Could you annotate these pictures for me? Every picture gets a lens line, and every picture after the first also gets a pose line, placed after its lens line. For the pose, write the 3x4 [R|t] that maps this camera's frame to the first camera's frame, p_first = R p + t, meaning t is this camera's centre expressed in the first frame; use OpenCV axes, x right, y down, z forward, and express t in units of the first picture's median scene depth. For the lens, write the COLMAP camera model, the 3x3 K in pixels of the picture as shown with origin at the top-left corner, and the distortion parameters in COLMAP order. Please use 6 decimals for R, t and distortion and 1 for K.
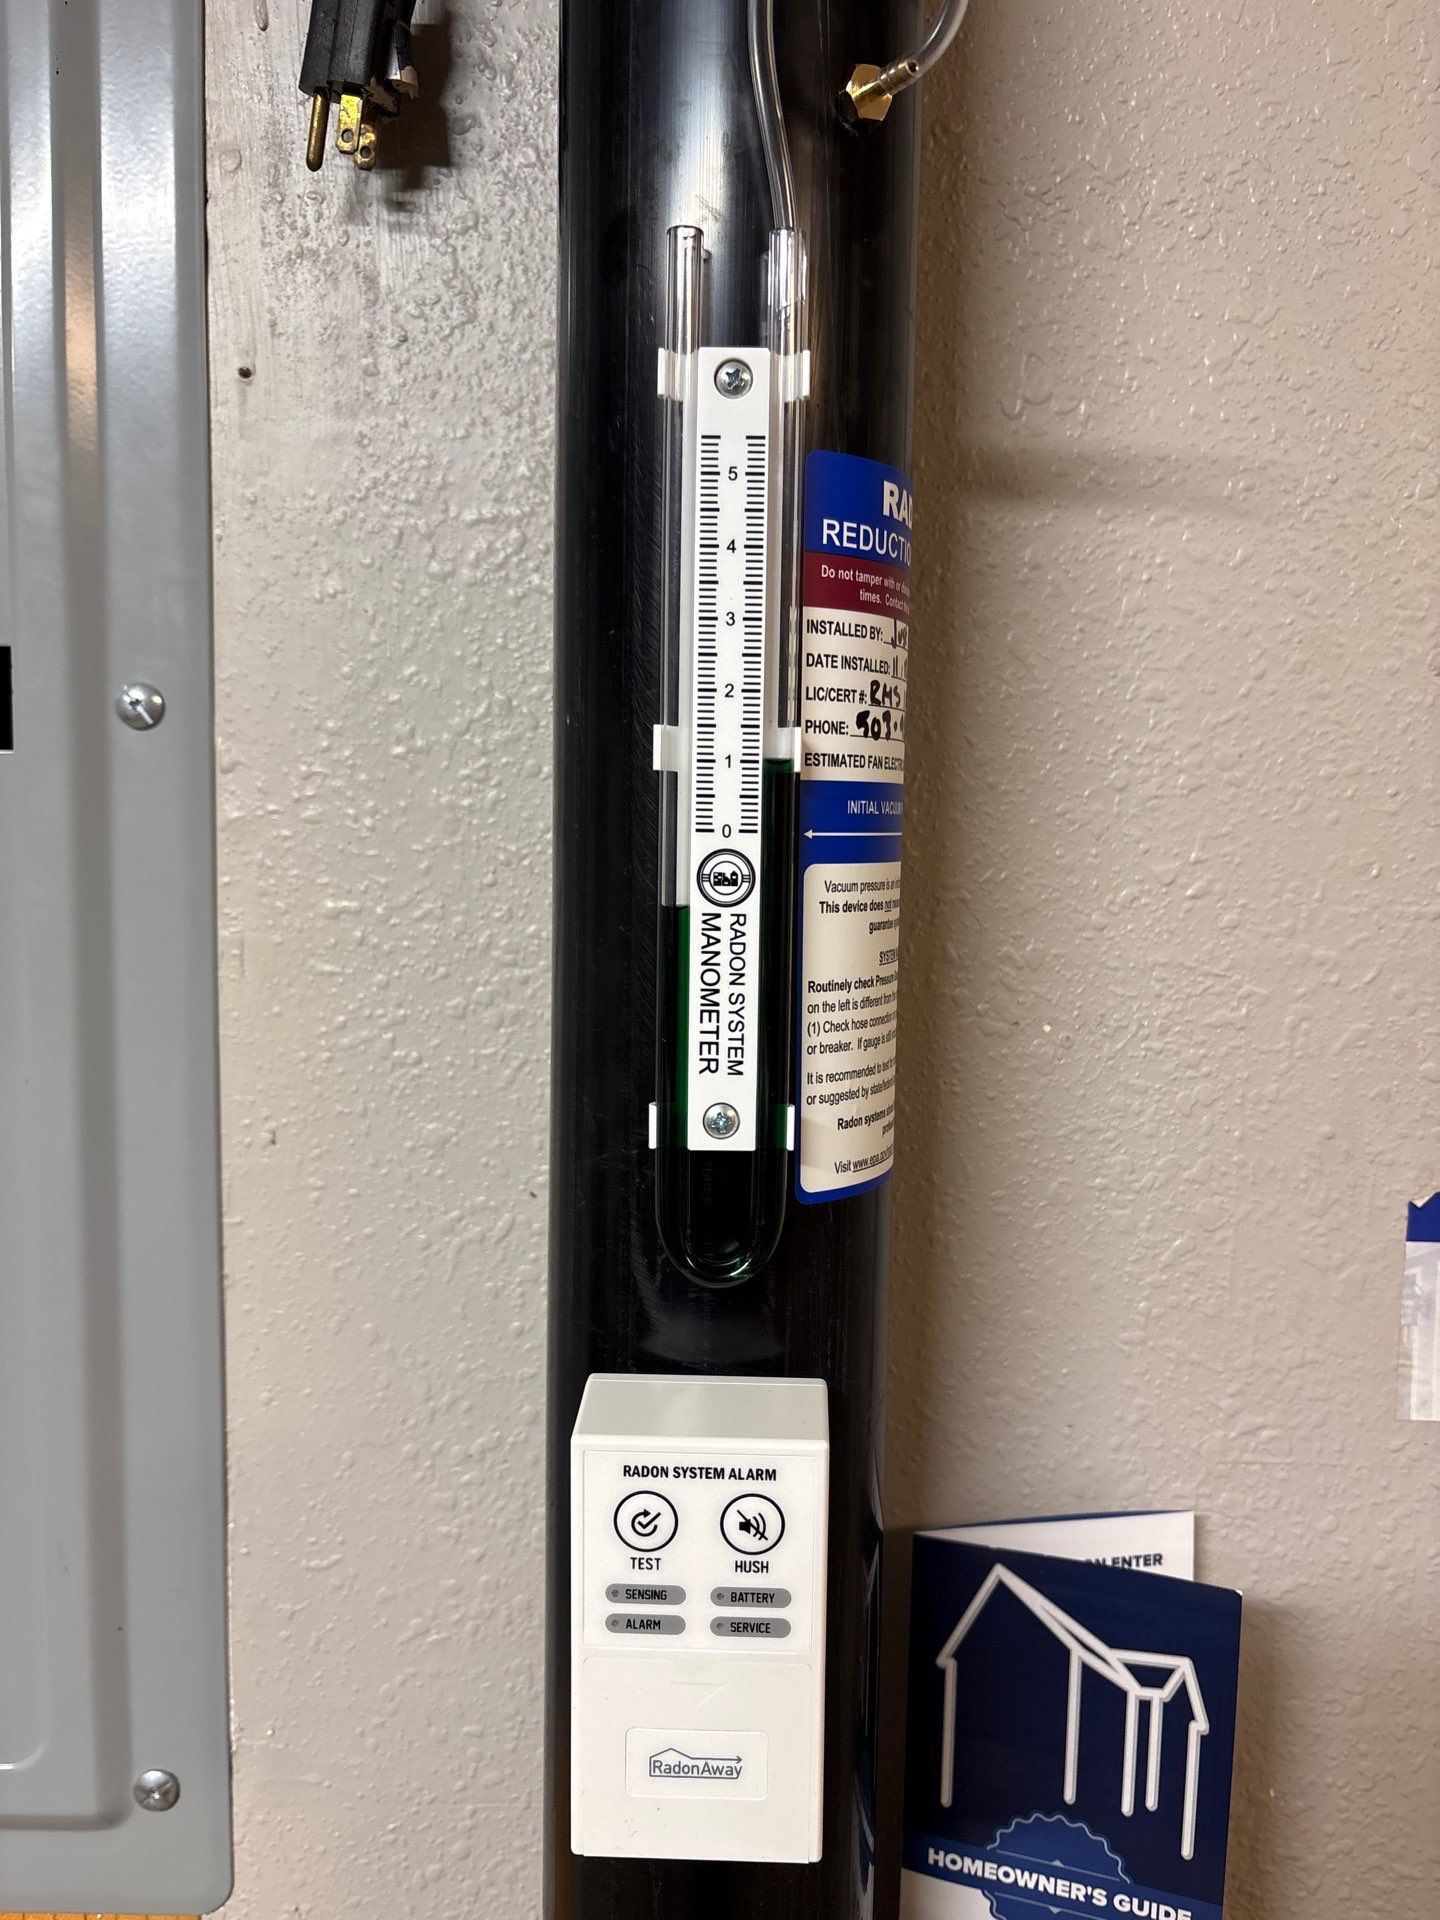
lens RADIAL K [[1409.2, 0, 720.0], [0, 1409.2, 960.0], [0, 0, 1]] dist [0.001164, 0.000597]
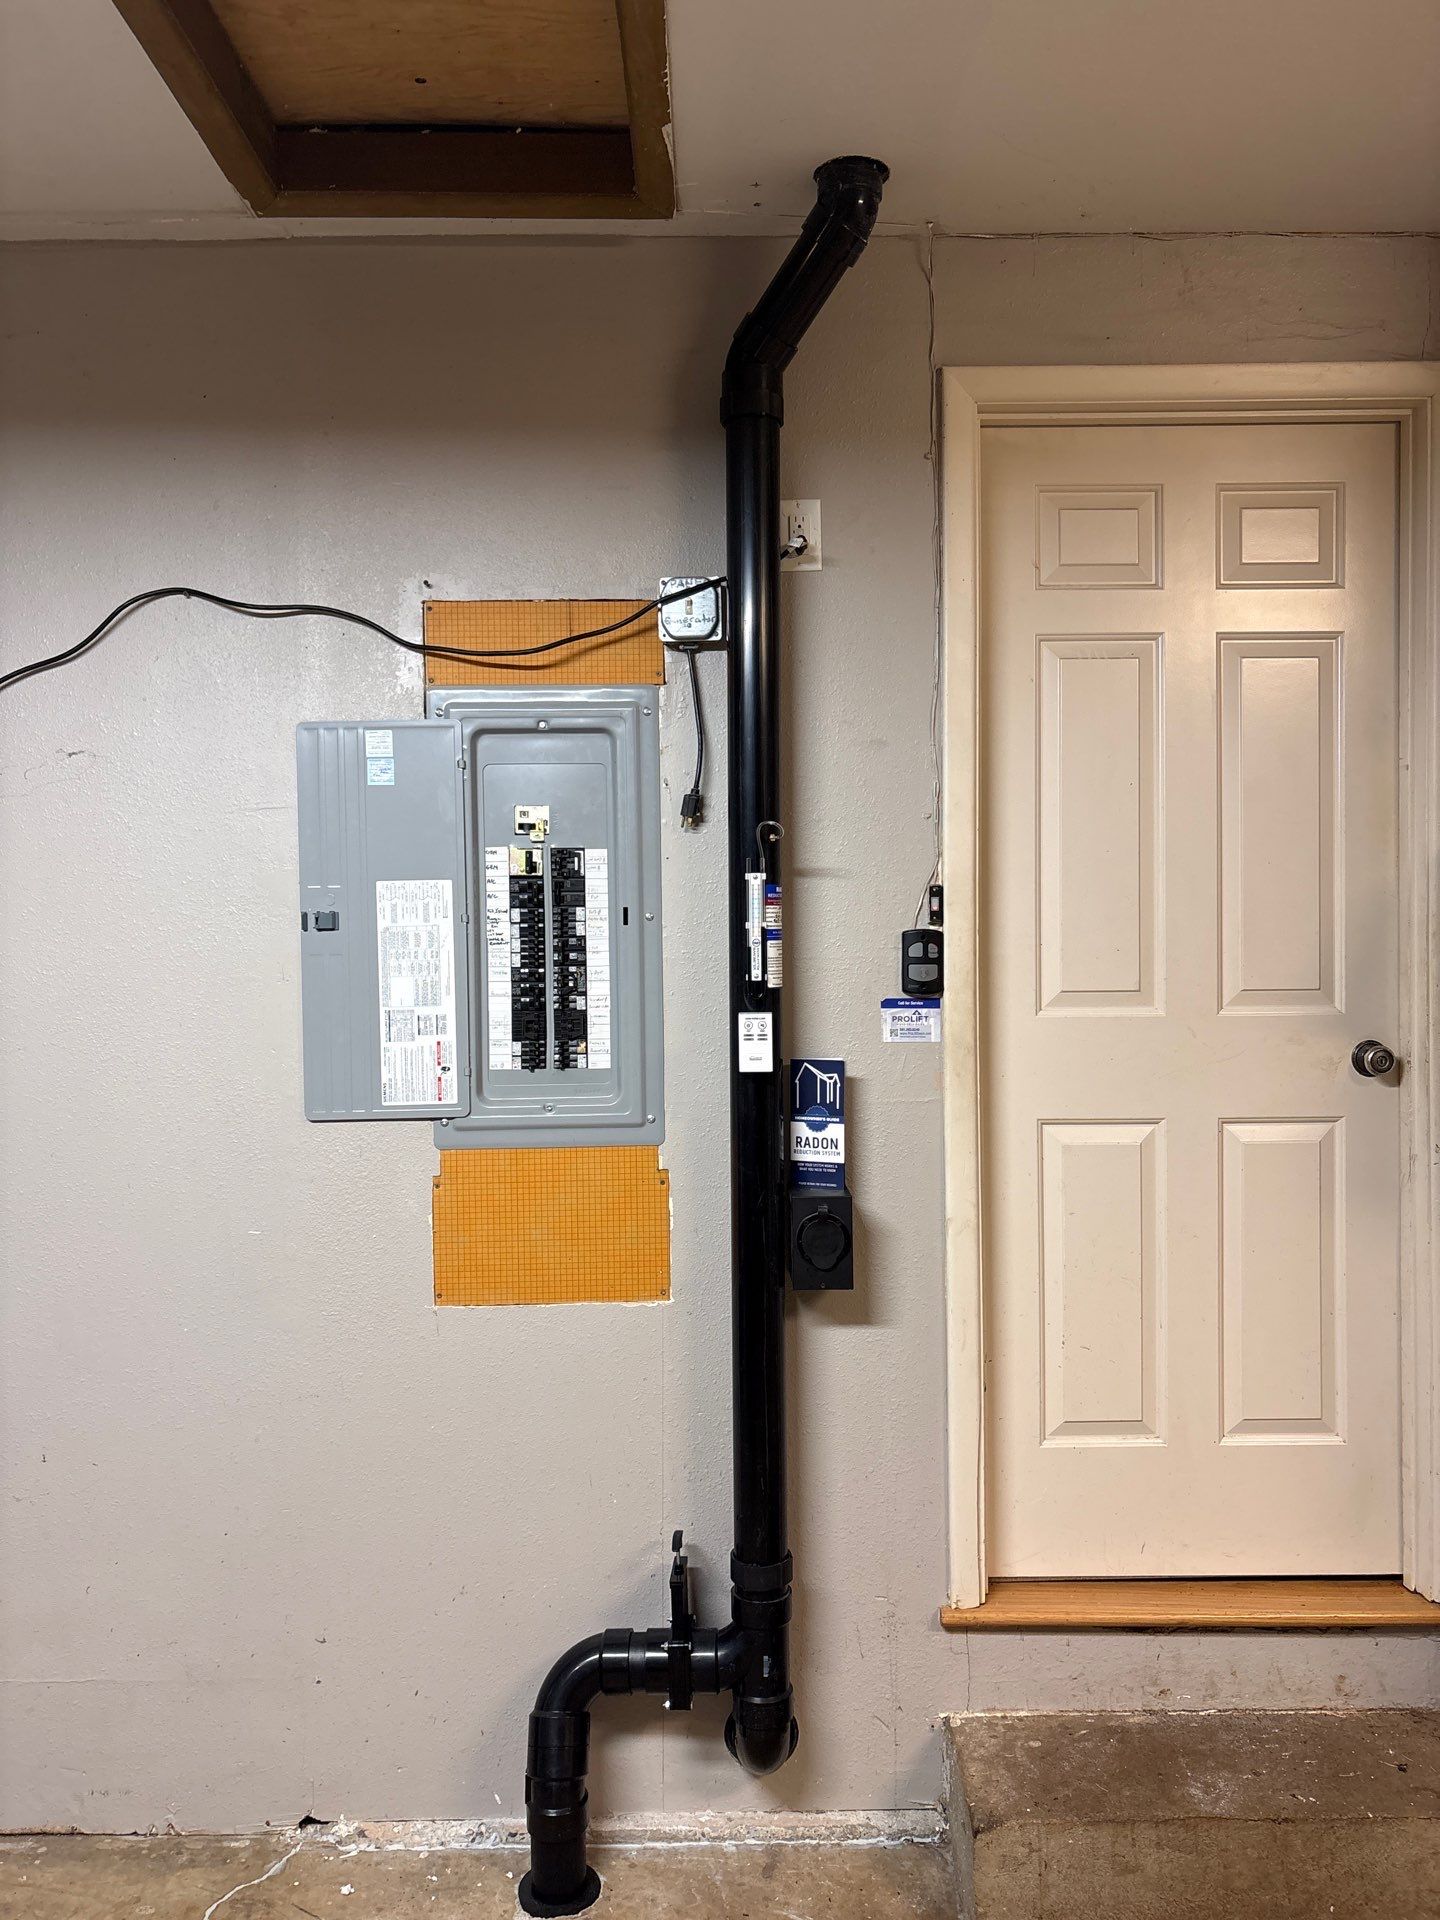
lens RADIAL K [[1409.2, 0, 720.0], [0, 1409.2, 960.0], [0, 0, 1]] dist [0.001164, 0.000597]
pose [[0.999651, -0.024366, 0.010191, -0.251720], [0.024997, 0.997423, -0.067246, 0.499561], [-0.008526, 0.067477, 0.997684, -6.073104]]
